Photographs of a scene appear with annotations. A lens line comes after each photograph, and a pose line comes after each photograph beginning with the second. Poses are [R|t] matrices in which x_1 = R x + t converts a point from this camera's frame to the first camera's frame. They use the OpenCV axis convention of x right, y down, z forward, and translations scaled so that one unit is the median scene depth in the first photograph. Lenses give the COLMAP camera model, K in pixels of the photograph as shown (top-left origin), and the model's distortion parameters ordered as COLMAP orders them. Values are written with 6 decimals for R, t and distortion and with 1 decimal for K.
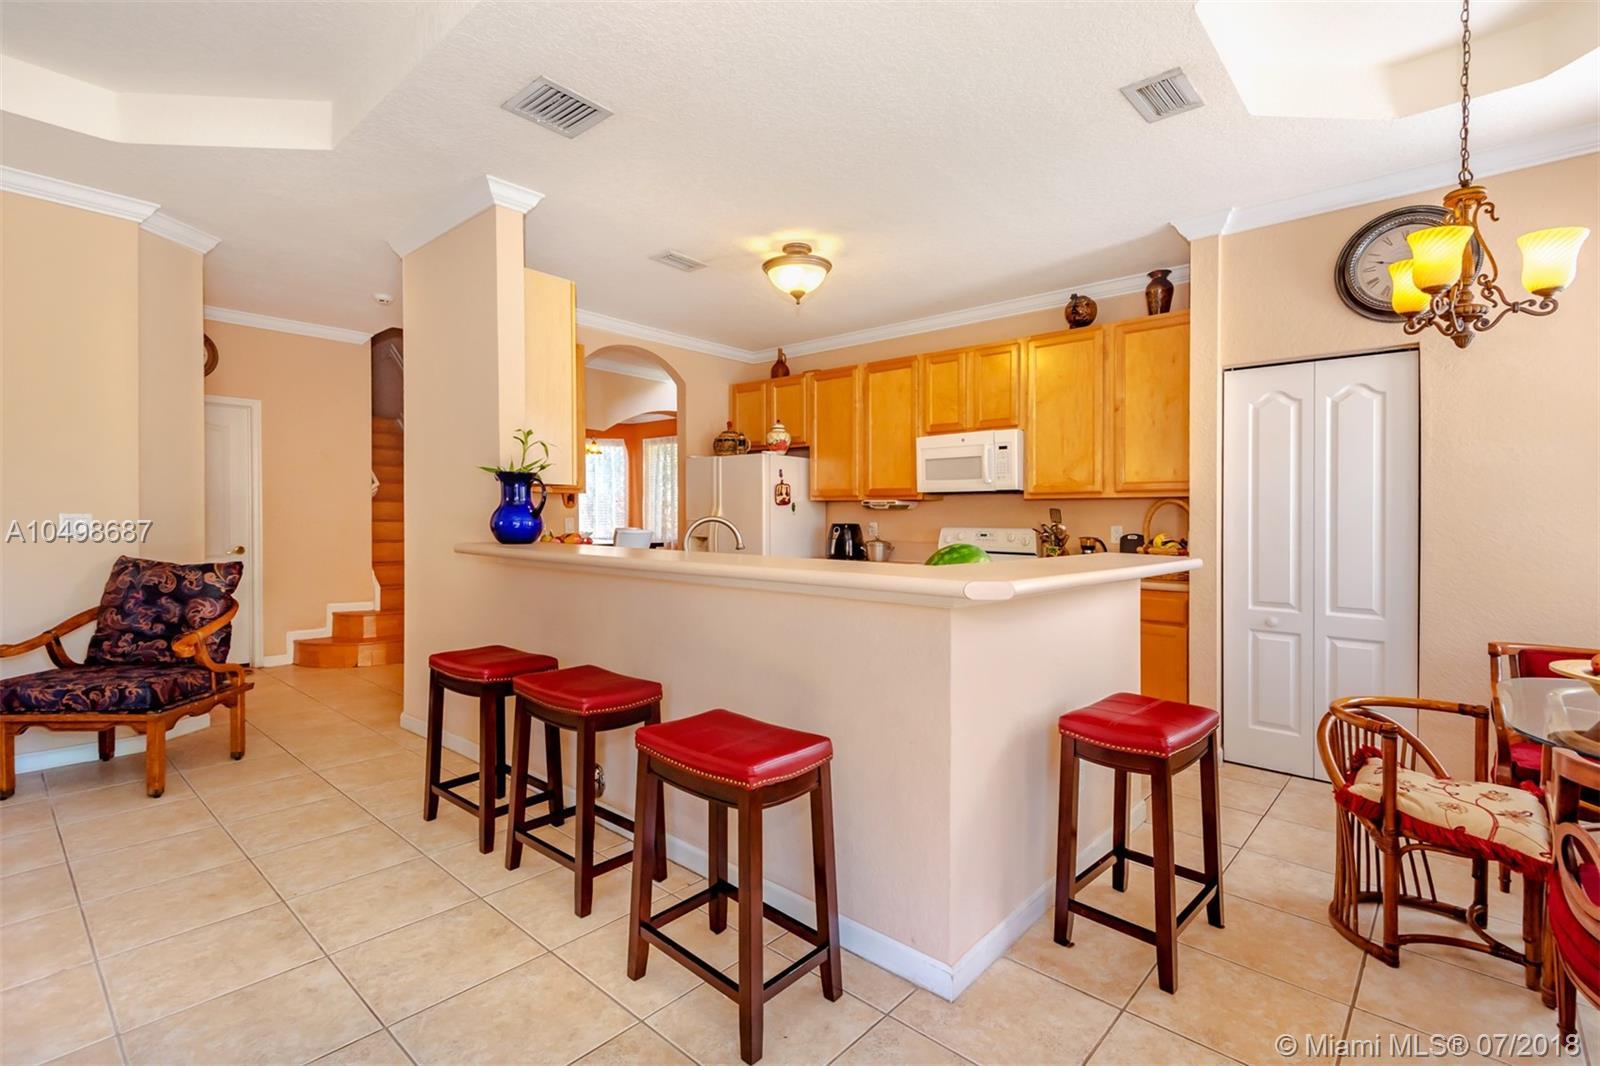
lens RADIAL K [[734.7, 0, 800.6], [0, 734.7, 546.3], [0, 0, 1]] dist [0.030697, -0.024752]
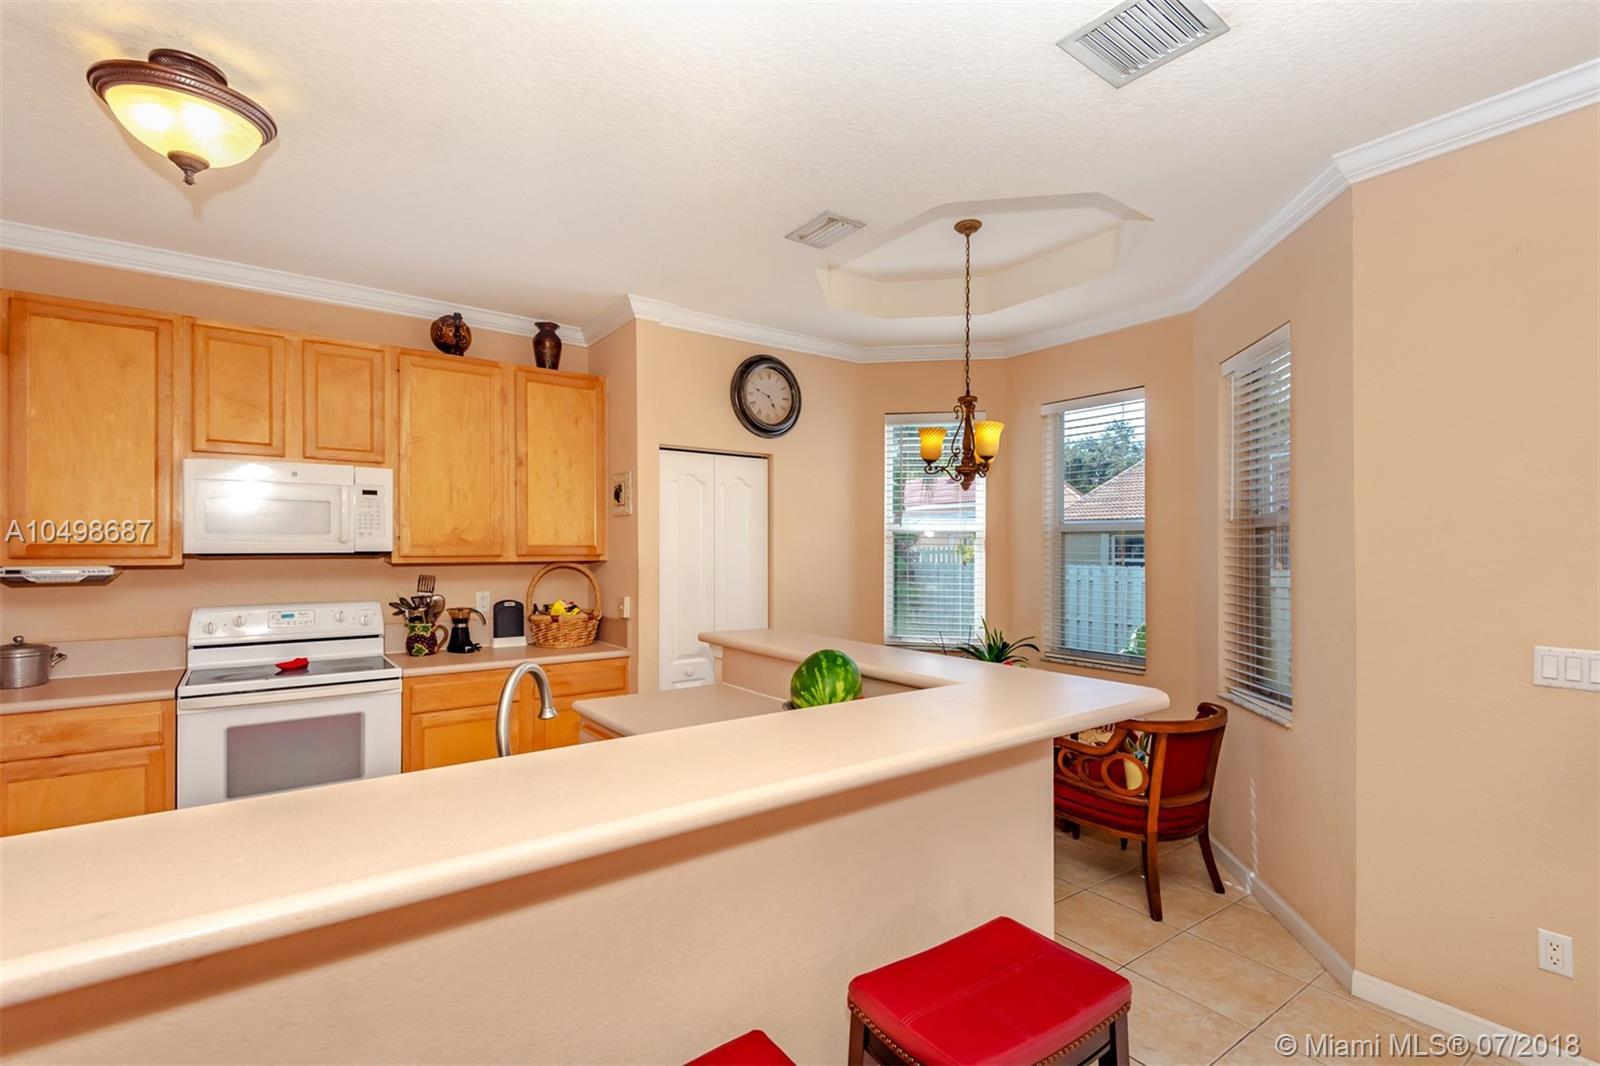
lens RADIAL K [[734.7, 0, 800.6], [0, 734.7, 546.3], [0, 0, 1]] dist [0.030697, -0.024752]
pose [[0.215898, -0.003833, 0.976408, -0.357687], [0.045493, 0.998946, -0.006138, -0.062772], [-0.975356, 0.045745, 0.215844, 0.469663]]
